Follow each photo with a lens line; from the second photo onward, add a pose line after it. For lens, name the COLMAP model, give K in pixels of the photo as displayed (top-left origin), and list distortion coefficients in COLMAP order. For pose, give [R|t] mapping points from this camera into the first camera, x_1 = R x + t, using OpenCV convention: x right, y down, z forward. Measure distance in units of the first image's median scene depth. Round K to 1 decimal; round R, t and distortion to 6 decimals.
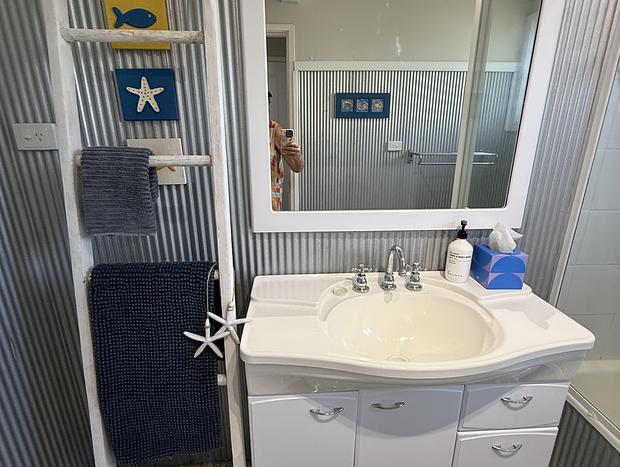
lens RADIAL K [[329.6, 0, 310.0], [0, 329.6, 233.5], [0, 0, 1]] dist [-0.000168, 0.000276]
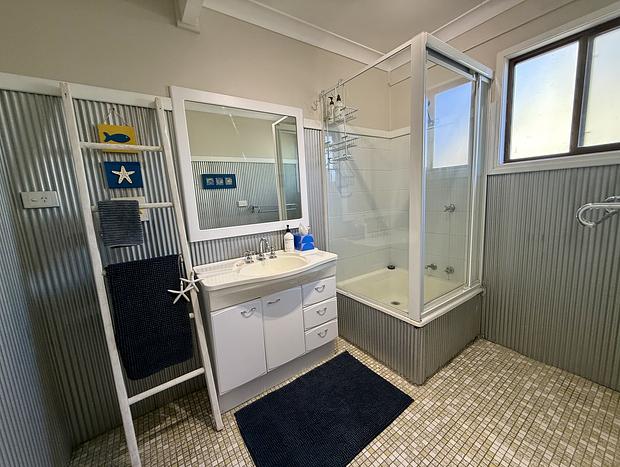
lens RADIAL K [[250.4, 0, 310.0], [0, 250.4, 233.5], [0, 0, 1]] dist [-0.000383, 0.000048]
pose [[0.852328, -0.124925, 0.507869, -0.339896], [0.209867, 0.971140, -0.113328, 0.281227], [-0.479054, 0.203177, 0.853947, -0.641974]]
